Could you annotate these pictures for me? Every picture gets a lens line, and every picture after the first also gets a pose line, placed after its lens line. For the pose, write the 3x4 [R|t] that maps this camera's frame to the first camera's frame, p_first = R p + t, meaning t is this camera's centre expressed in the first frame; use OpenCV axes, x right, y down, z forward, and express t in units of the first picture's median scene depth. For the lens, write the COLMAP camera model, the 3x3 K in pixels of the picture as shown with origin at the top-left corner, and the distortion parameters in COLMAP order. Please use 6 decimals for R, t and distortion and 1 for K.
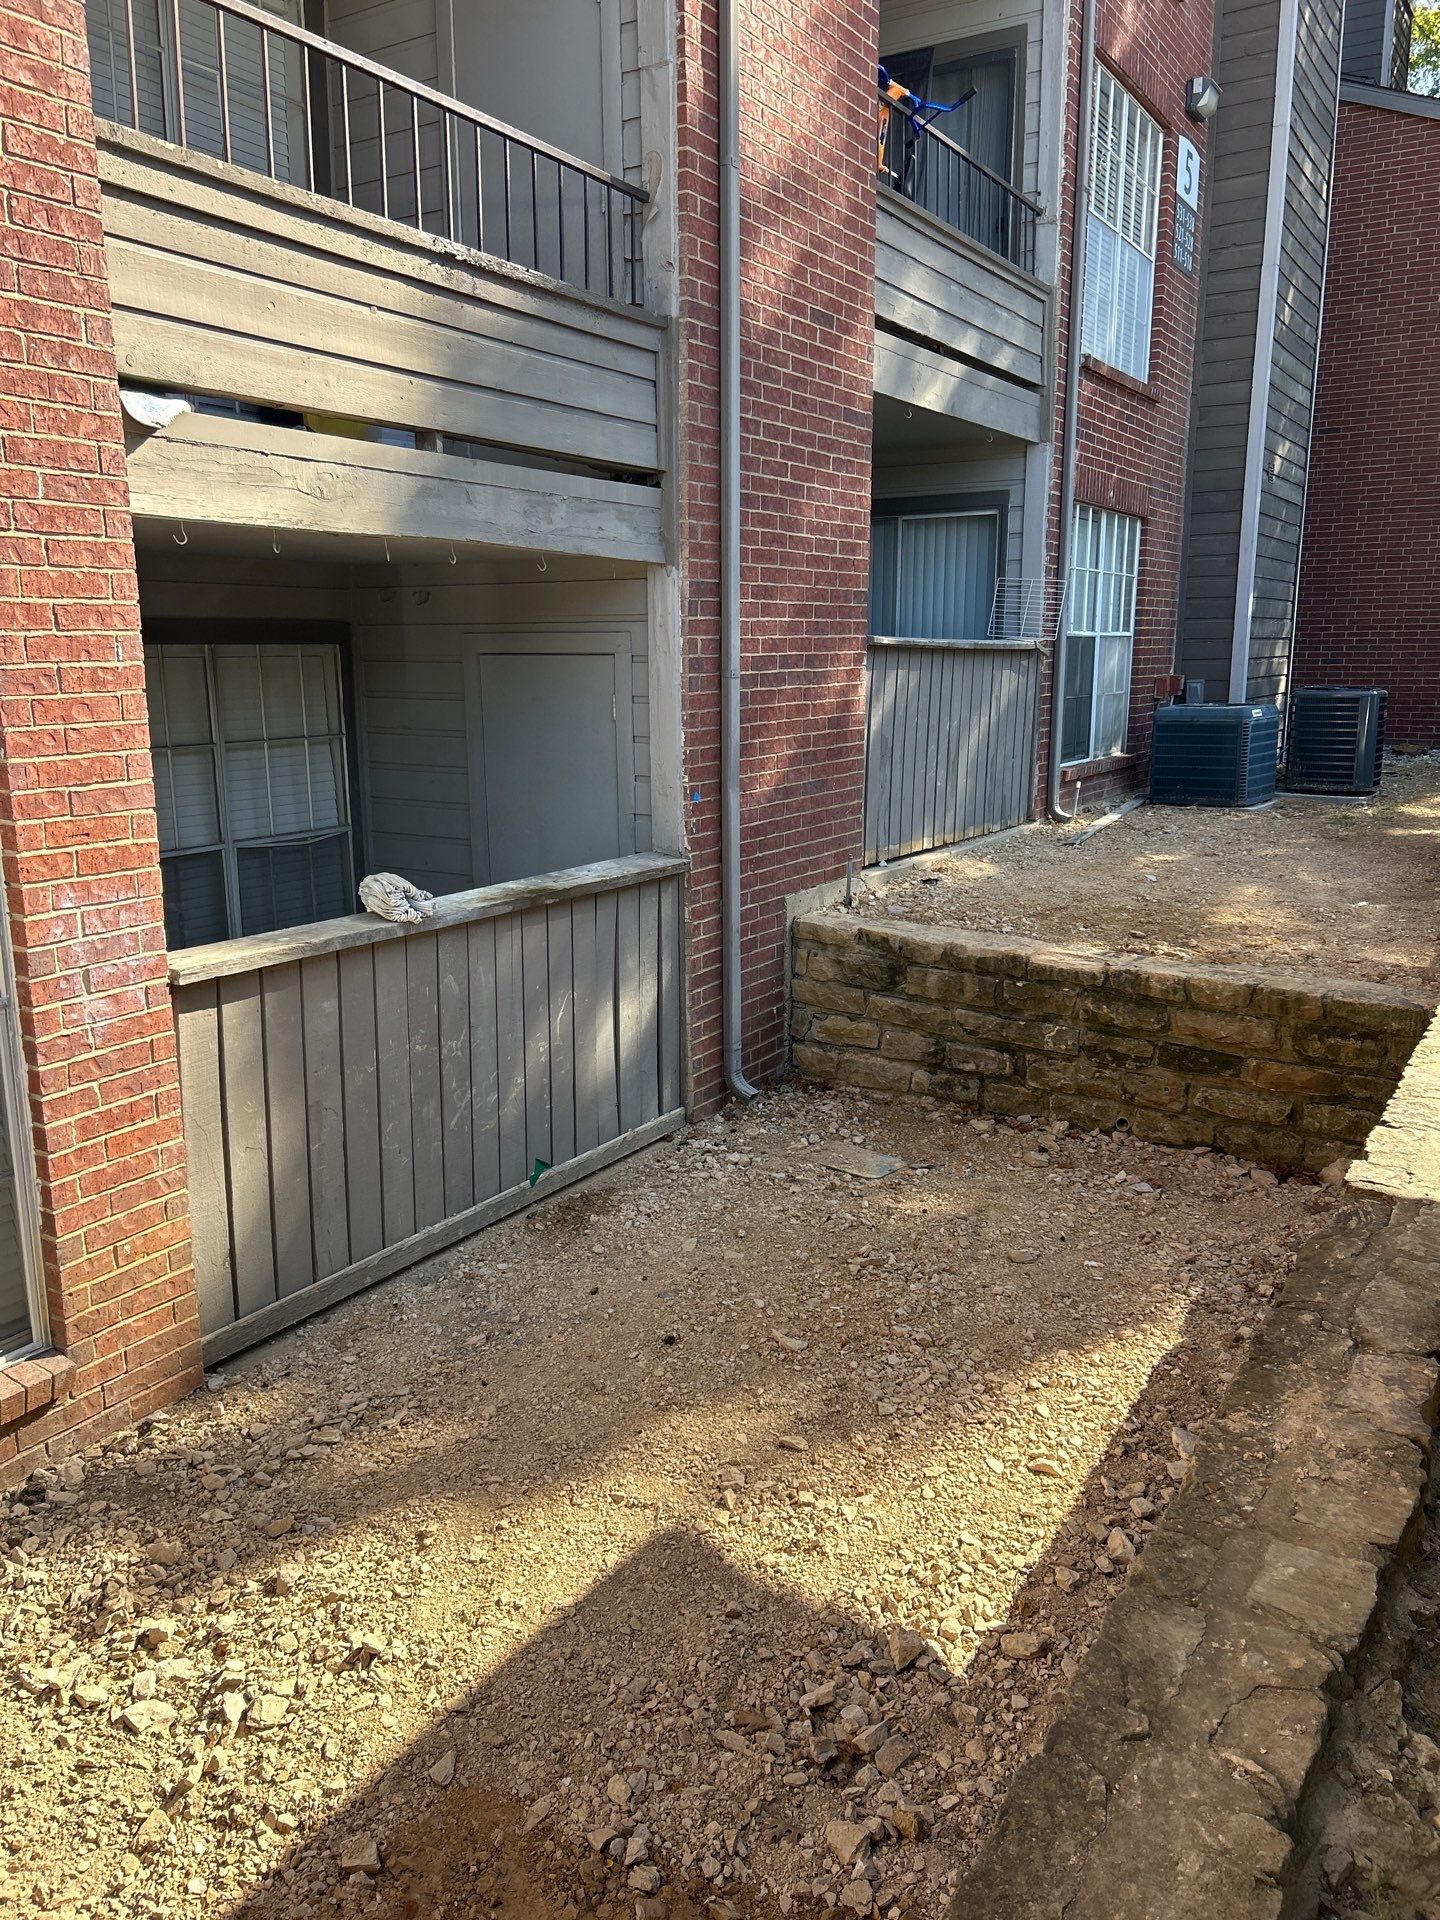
lens RADIAL K [[1482.1, 0, 710.9], [0, 1482.1, 958.1], [0, 0, 1]] dist [0.034580, -0.032650]
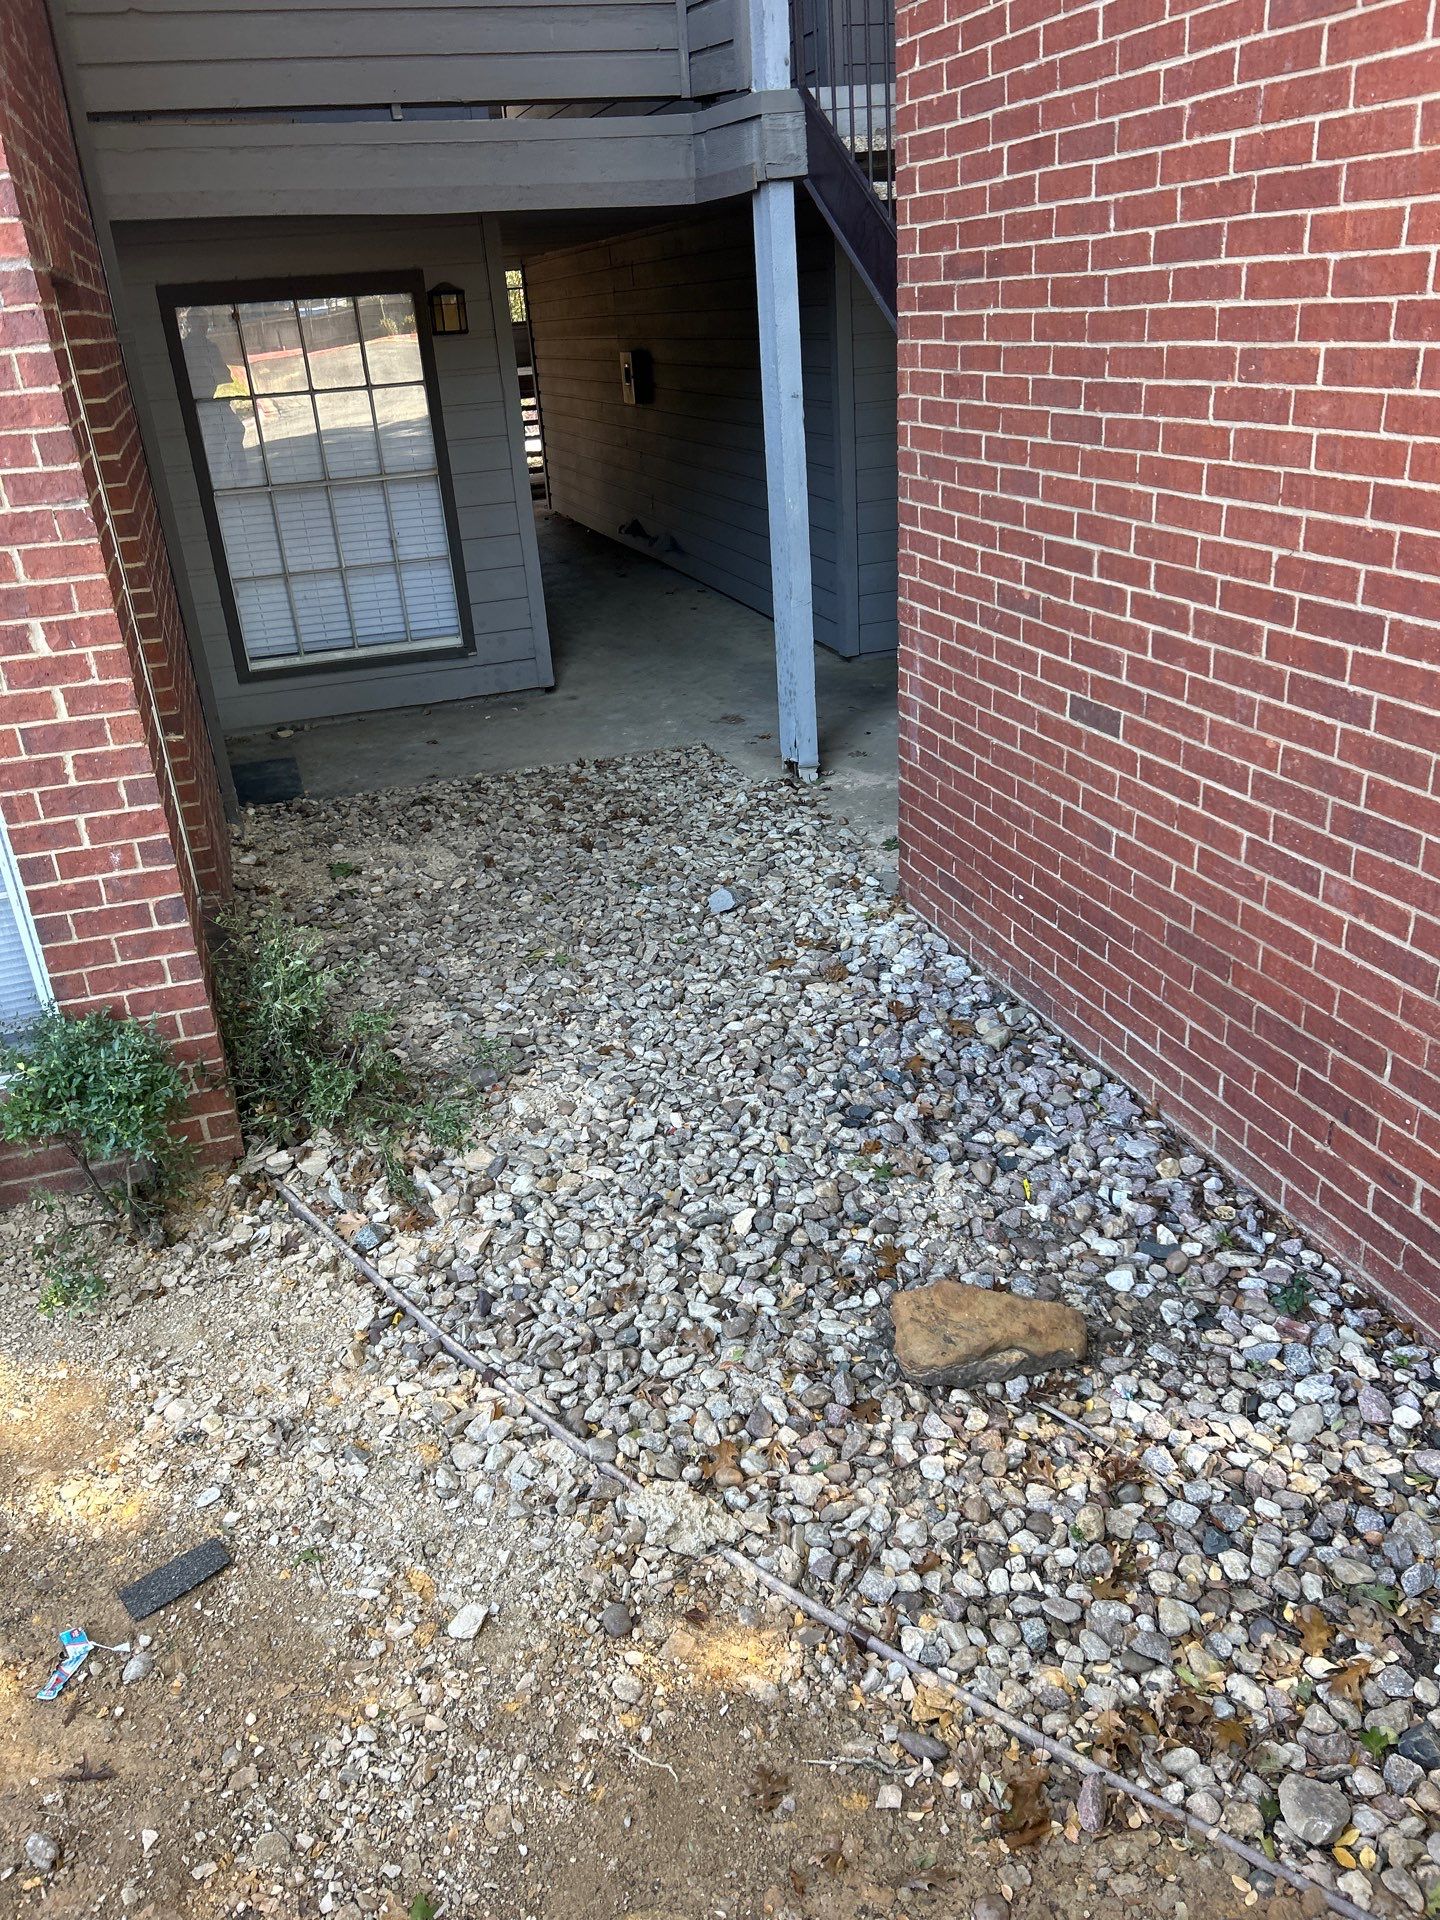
lens RADIAL K [[1482.1, 0, 720.7], [0, 1482.1, 963.7], [0, 0, 1]] dist [0.034580, -0.032650]
pose [[0.754009, 0.228494, -0.615842, 1.044457], [-0.073894, 0.961103, 0.266123, -0.440066], [0.652694, -0.155152, 0.741564, 1.612828]]
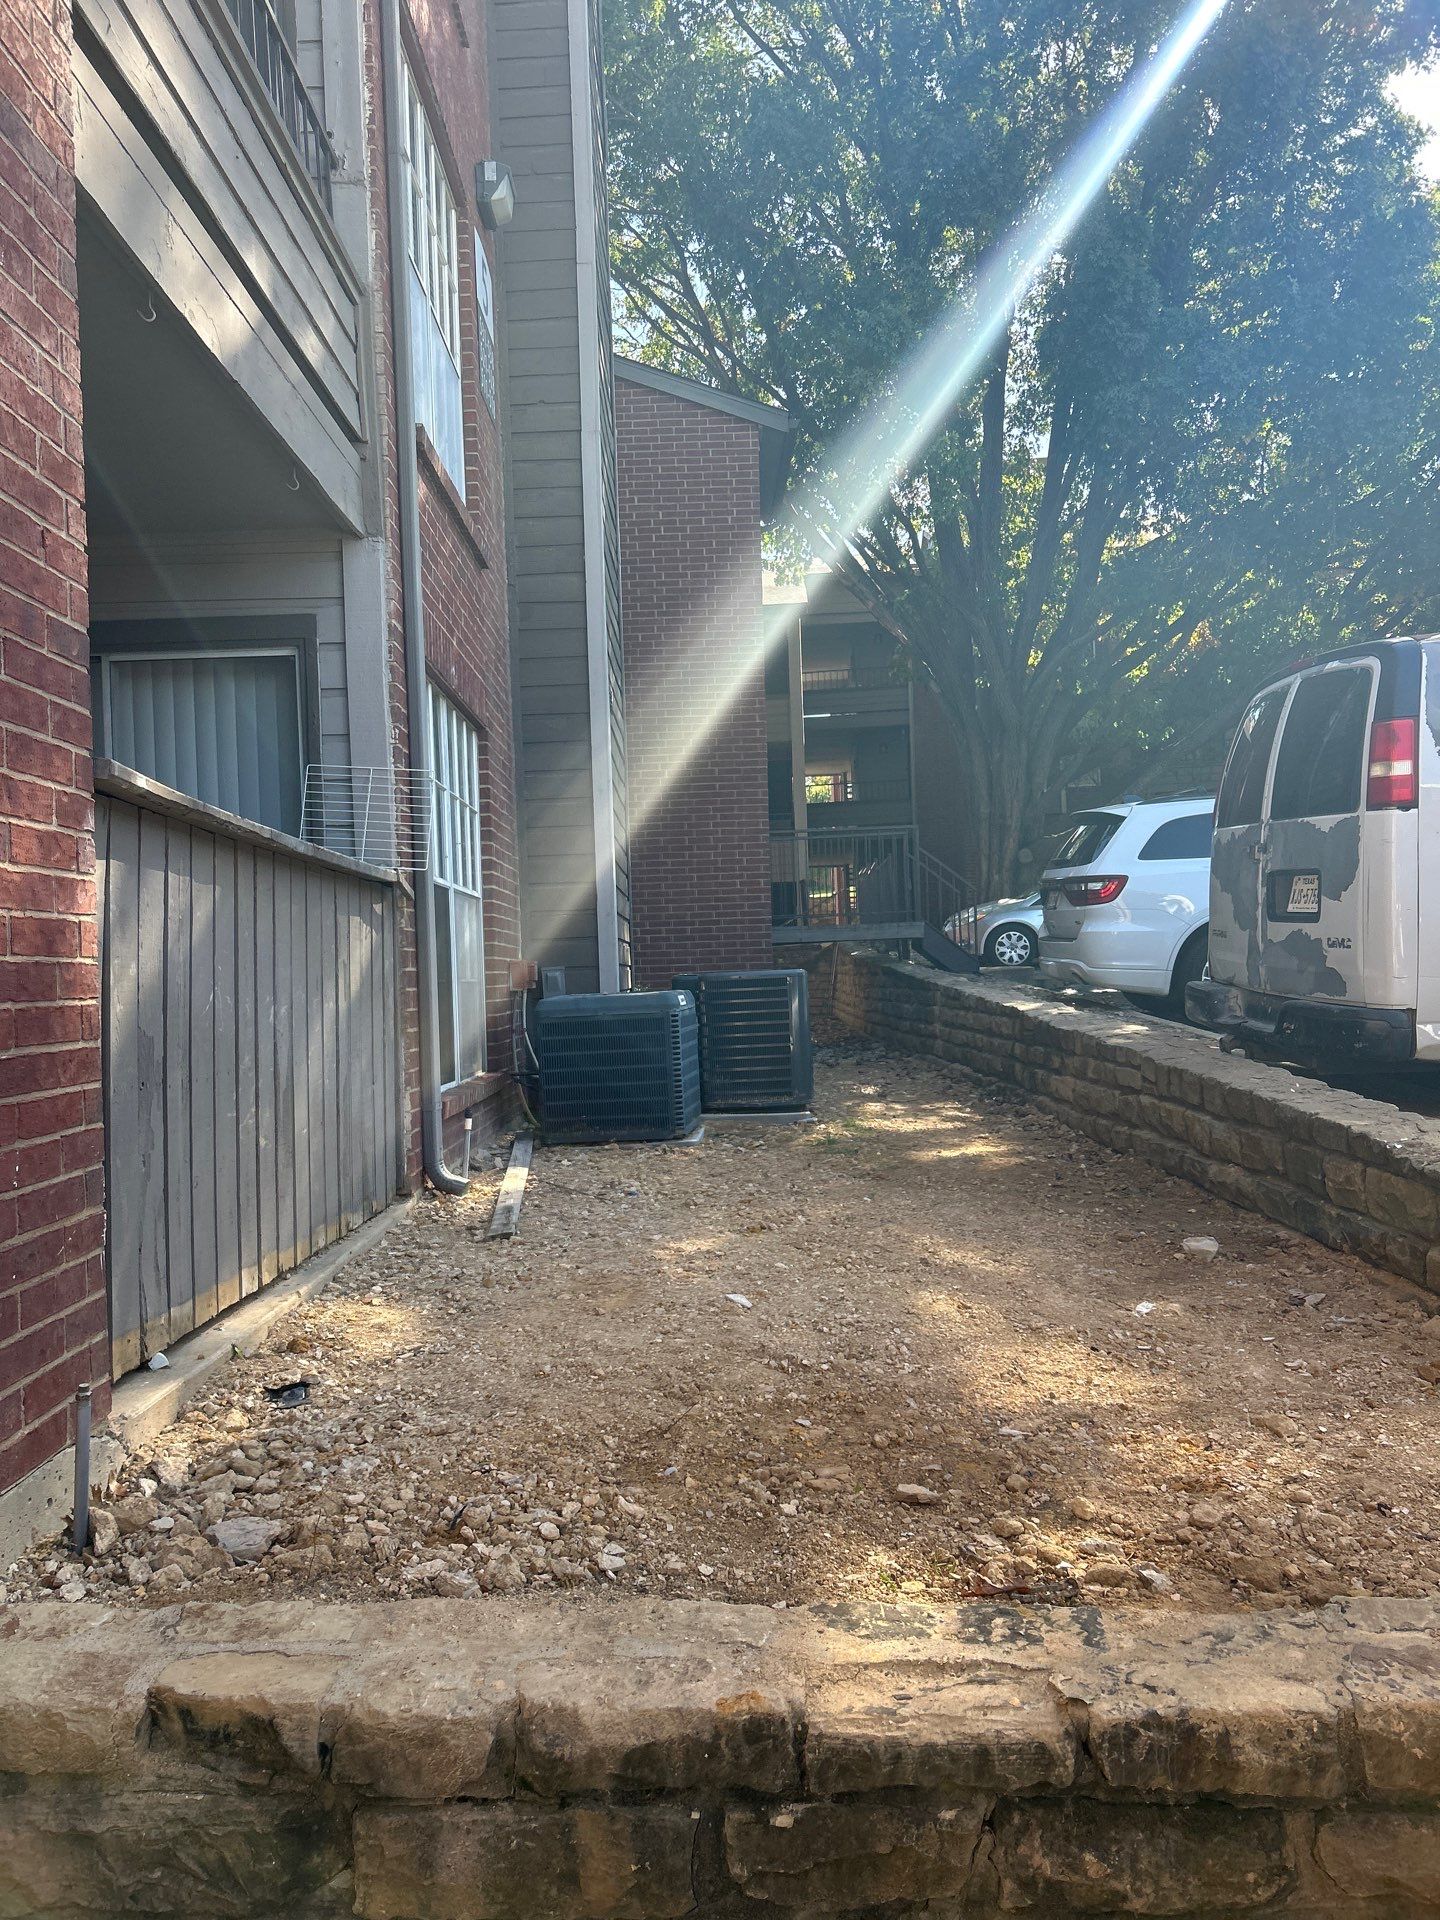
lens RADIAL K [[1482.1, 0, 711.9], [0, 1482.1, 977.2], [0, 0, 1]] dist [0.034580, -0.032650]
pose [[0.855636, -0.023883, 0.517027, 0.037991], [0.134785, 0.974750, -0.178030, -0.066523], [-0.499720, 0.222016, 0.837251, 0.534350]]
